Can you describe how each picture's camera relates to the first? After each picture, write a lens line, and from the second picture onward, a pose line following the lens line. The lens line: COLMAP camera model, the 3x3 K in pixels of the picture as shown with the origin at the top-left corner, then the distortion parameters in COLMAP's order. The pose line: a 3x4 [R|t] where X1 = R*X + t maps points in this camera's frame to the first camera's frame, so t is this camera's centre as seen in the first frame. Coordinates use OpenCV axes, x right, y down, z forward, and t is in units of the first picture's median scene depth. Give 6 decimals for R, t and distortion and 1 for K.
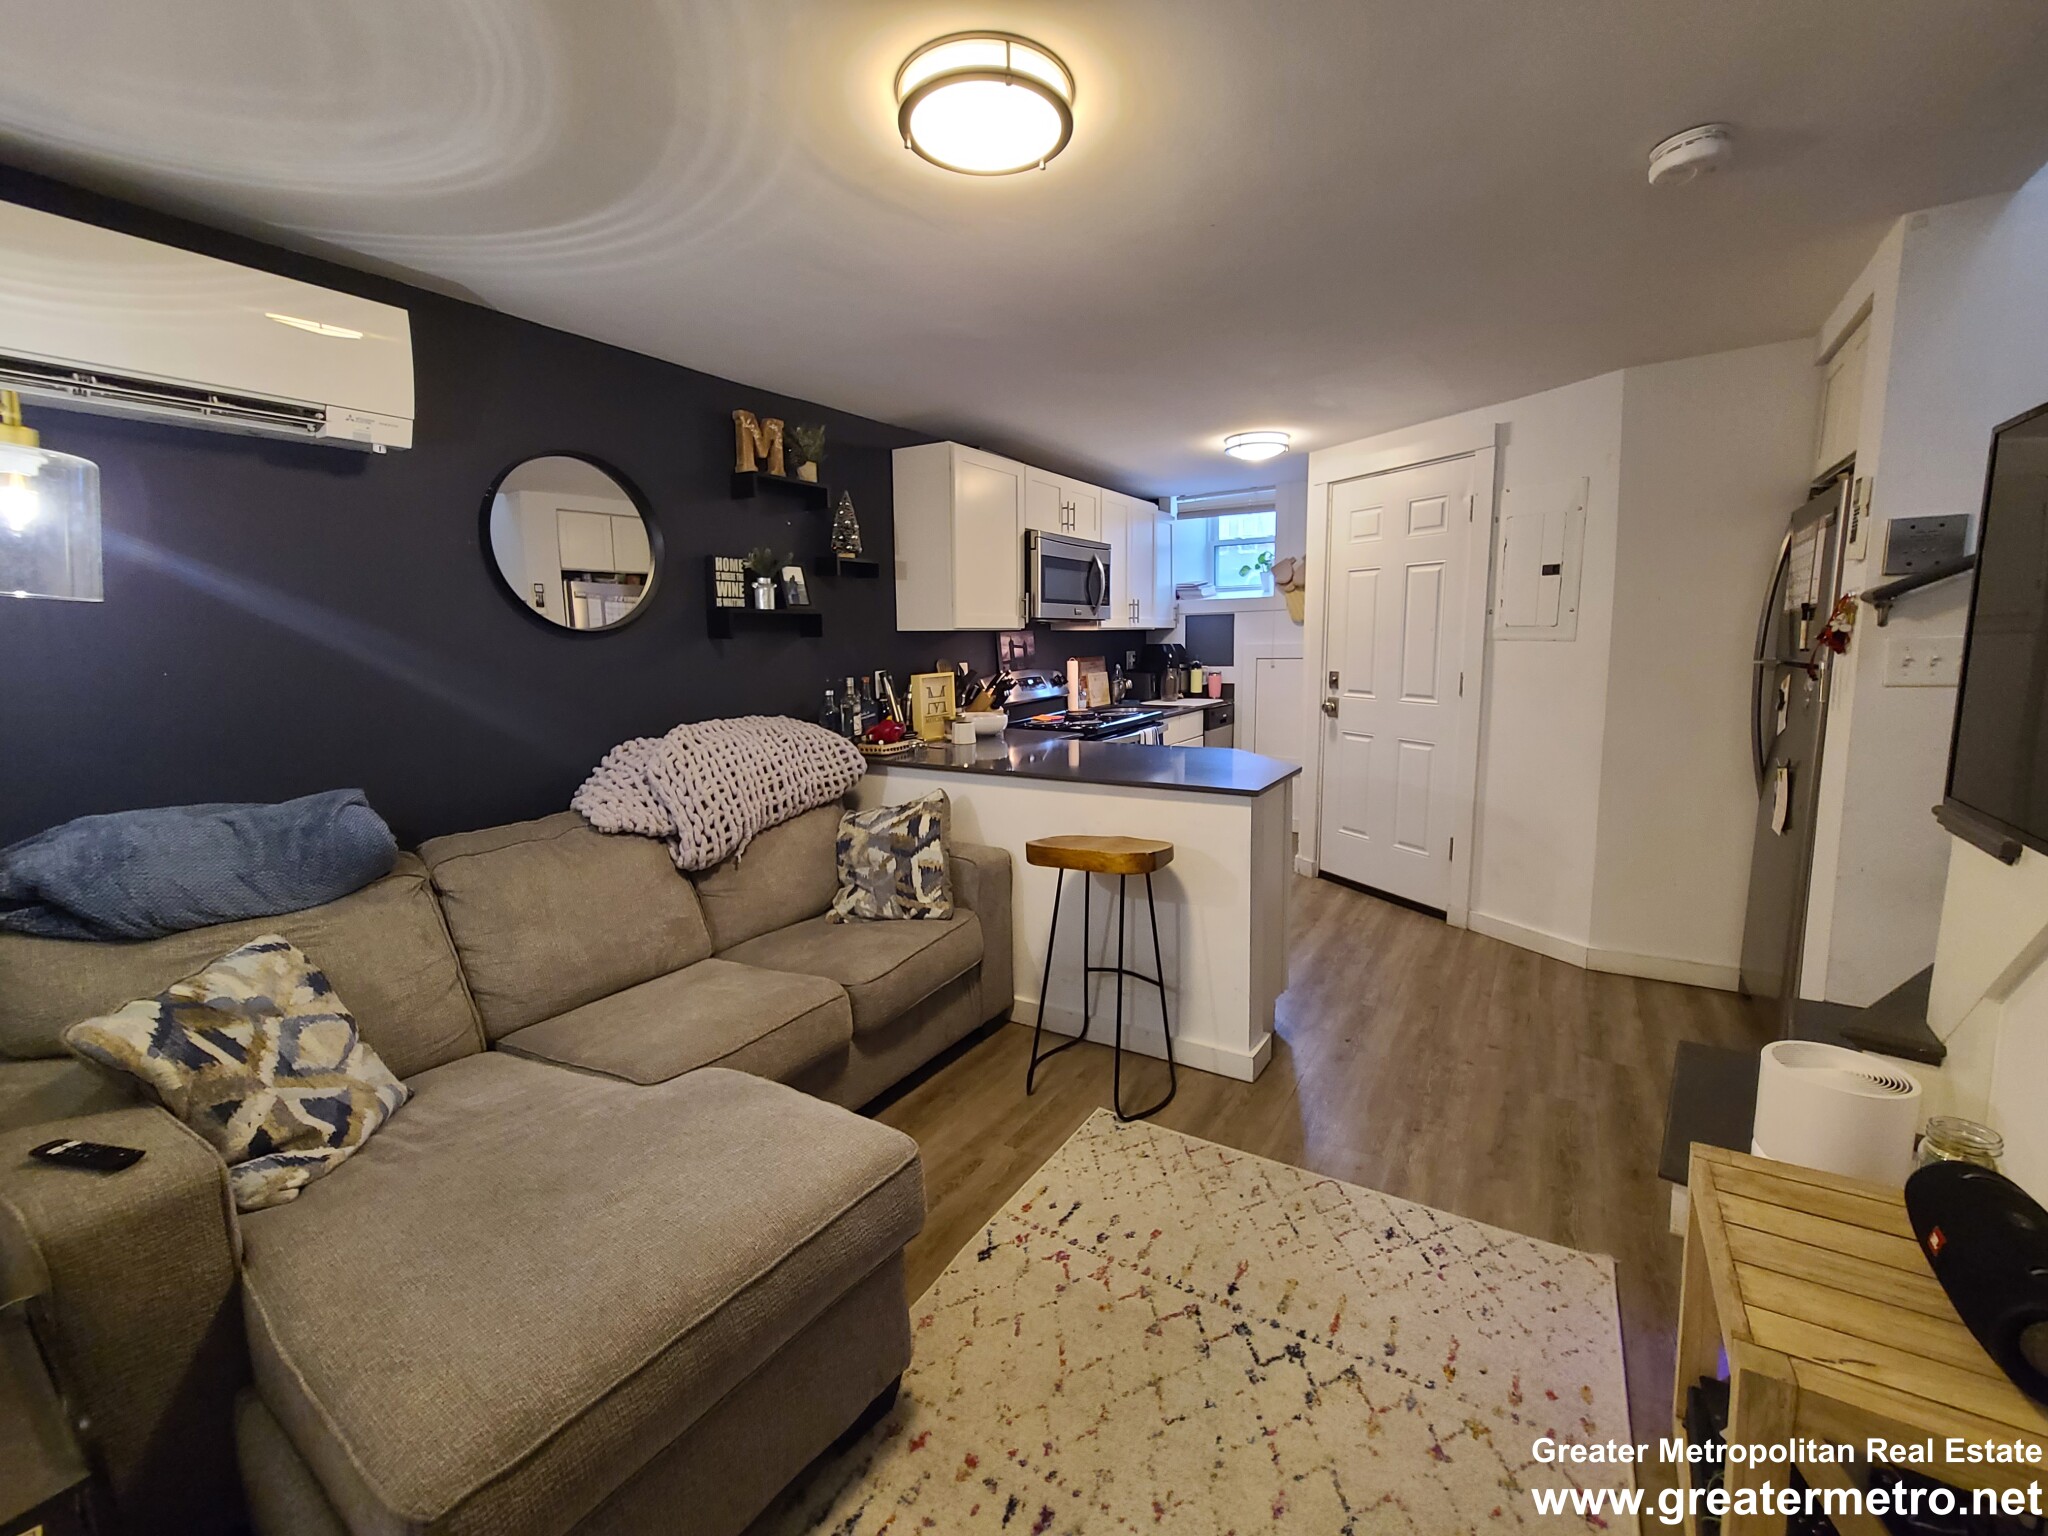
lens RADIAL K [[856.2, 0, 1024.0], [0, 856.2, 768.0], [0, 0, 1]] dist [0.000174, 0.000215]
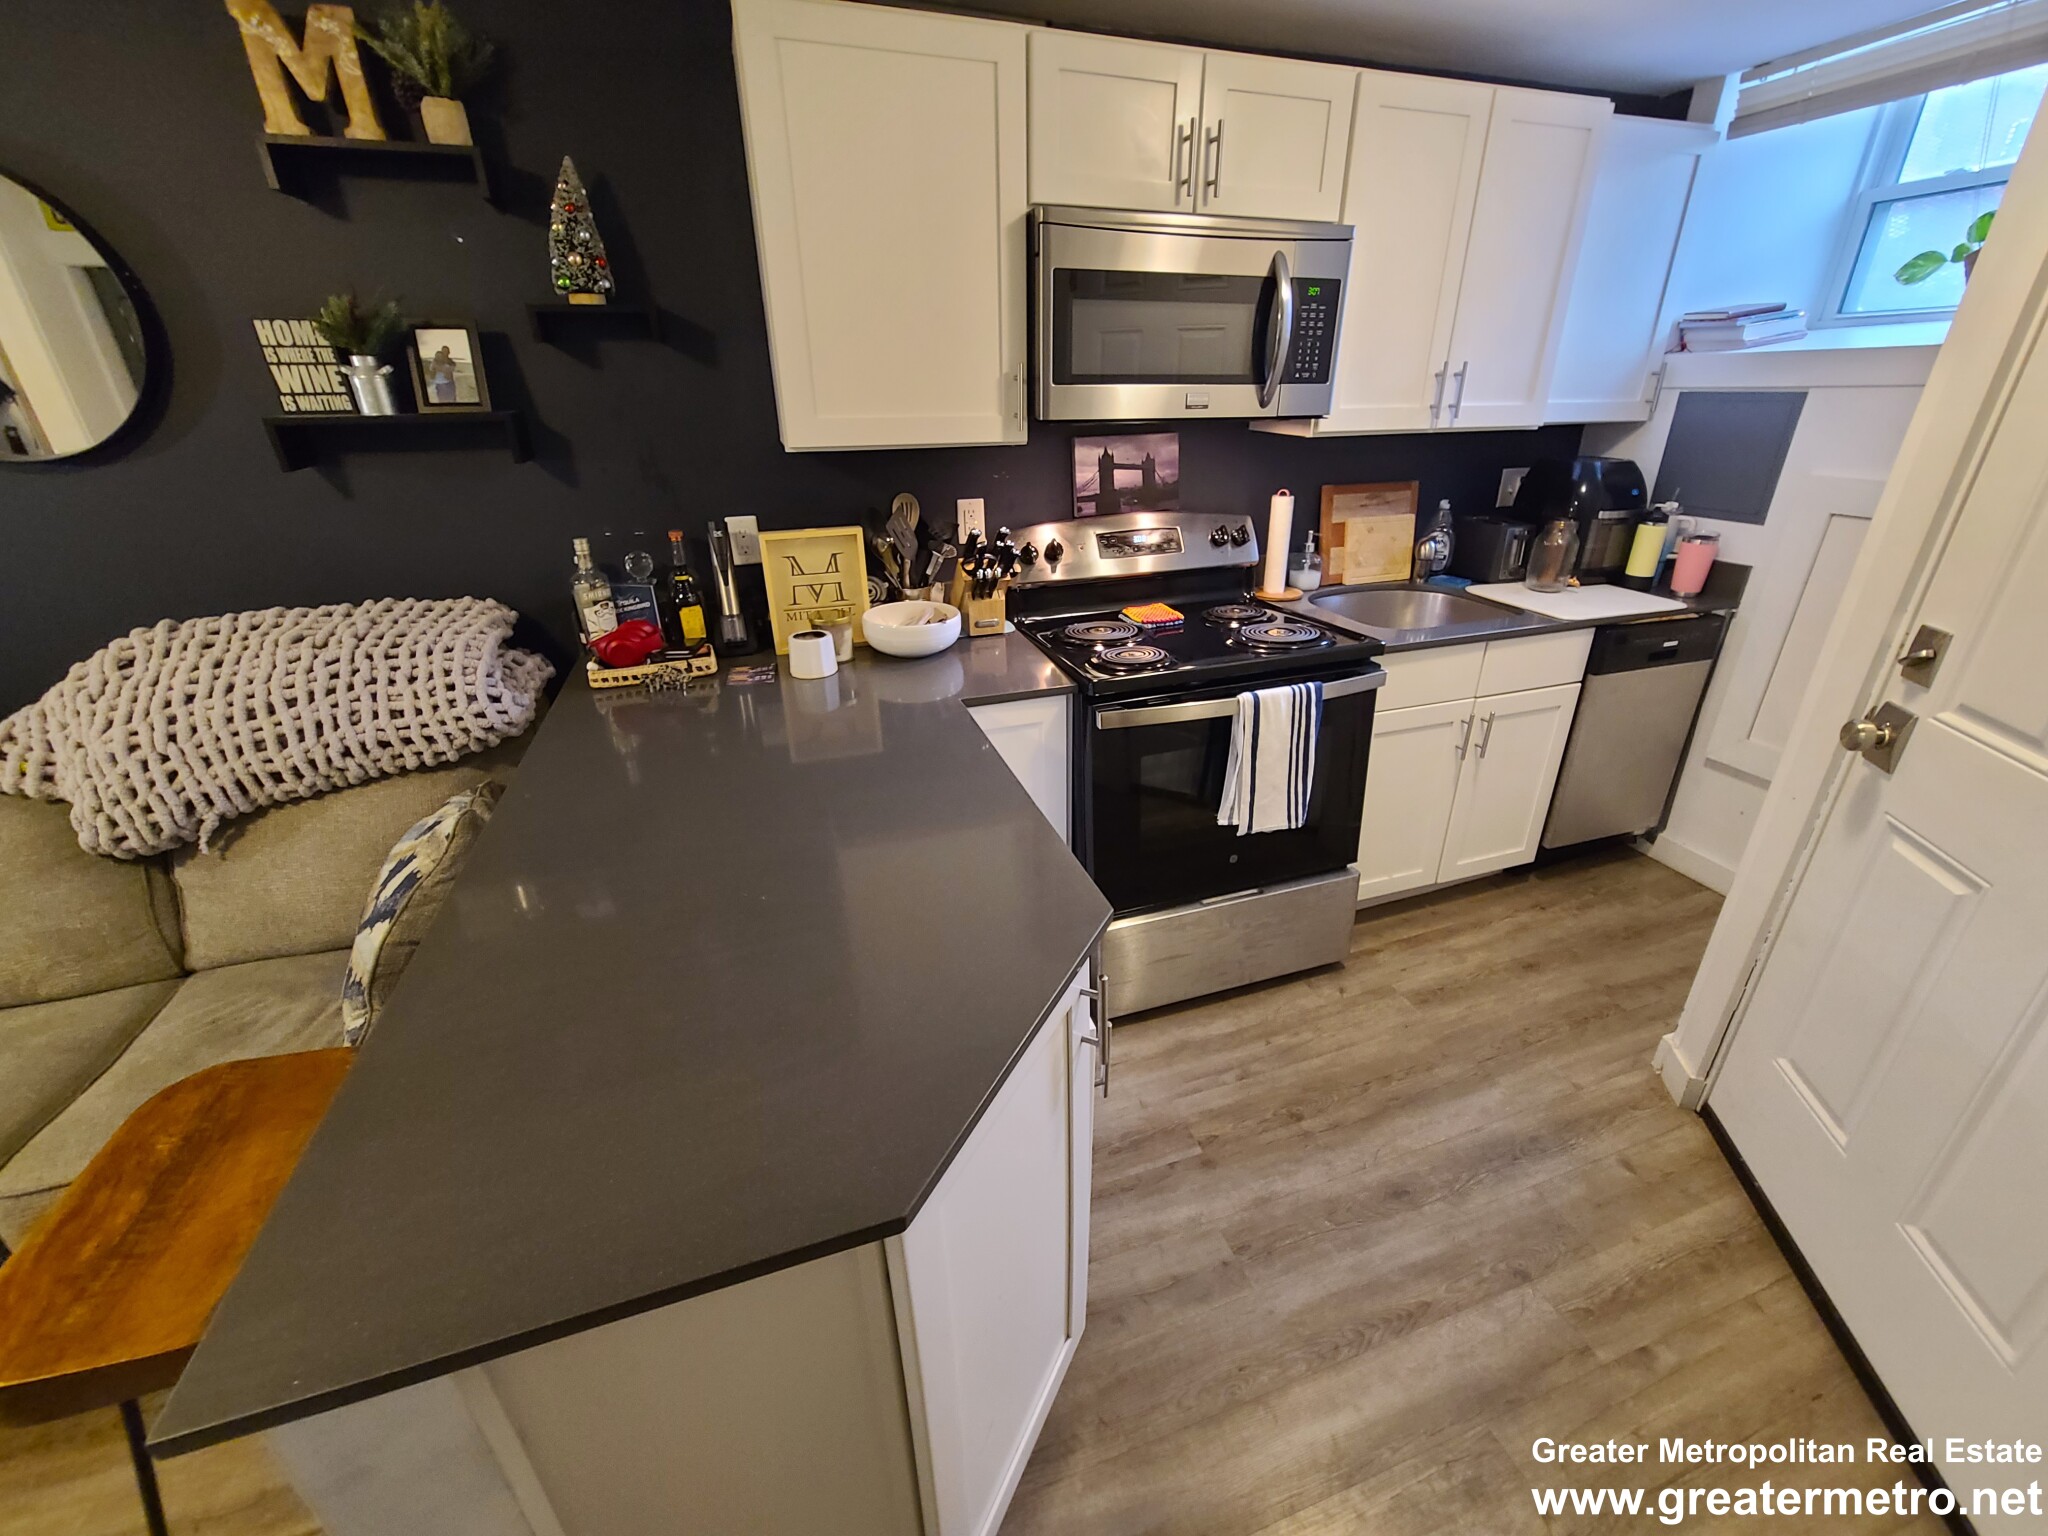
lens RADIAL K [[830.1, 0, 1028.6], [0, 830.1, 757.6], [0, 0, 1]] dist [0.000648, 0.000338]
pose [[0.777352, 0.266677, -0.569743, 0.297082], [-0.099841, 0.946520, 0.306810, -0.130339], [0.621092, -0.181616, 0.762404, 0.575144]]
